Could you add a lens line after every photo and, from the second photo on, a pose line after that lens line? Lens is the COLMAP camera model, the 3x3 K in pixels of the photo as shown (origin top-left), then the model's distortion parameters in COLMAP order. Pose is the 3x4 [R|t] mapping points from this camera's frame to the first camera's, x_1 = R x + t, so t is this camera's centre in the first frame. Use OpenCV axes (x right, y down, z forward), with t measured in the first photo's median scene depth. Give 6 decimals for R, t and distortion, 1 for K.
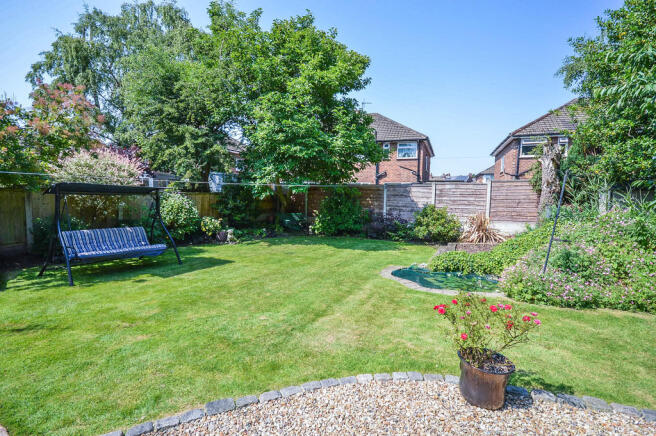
lens RADIAL K [[310.9, 0, 328.0], [0, 310.9, 218.0], [0, 0, 1]] dist [-0.001053, 0.000510]
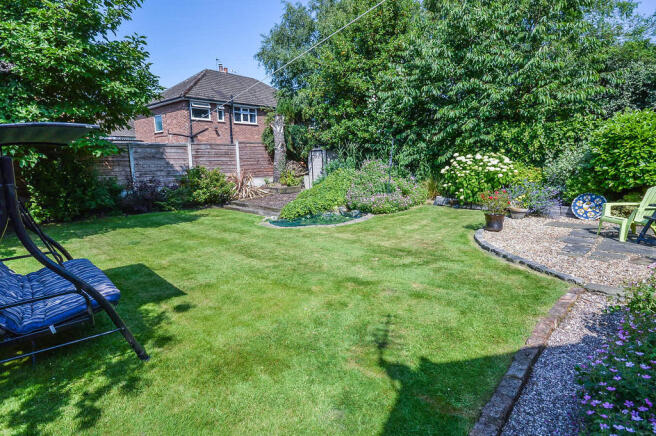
lens RADIAL K [[347.6, 0, 328.0], [0, 347.6, 218.0], [0, 0, 1]] dist [0.001426, 0.000635]
pose [[0.339594, -0.181258, 0.922942, -0.582692], [0.088404, 0.983063, 0.160537, -0.024145], [-0.936408, 0.027075, 0.349866, 0.273569]]
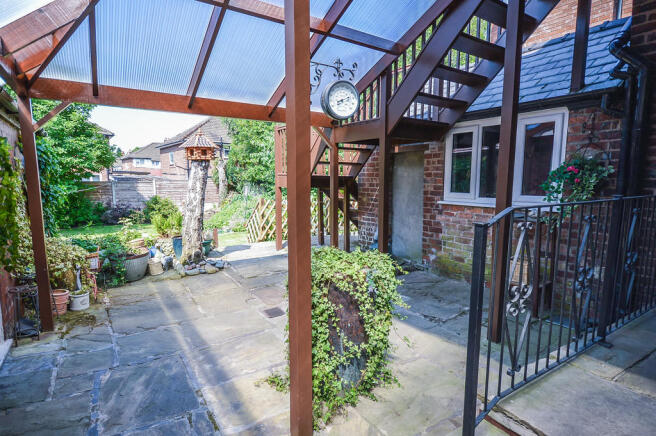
lens RADIAL K [[347.6, 0, 328.0], [0, 347.6, 218.0], [0, 0, 1]] dist [0.001426, 0.000635]
pose [[0.504382, -0.117478, 0.855452, -0.708804], [0.067492, 0.993034, 0.096578, -0.043903], [-0.860839, 0.009024, 0.508798, -0.545851]]
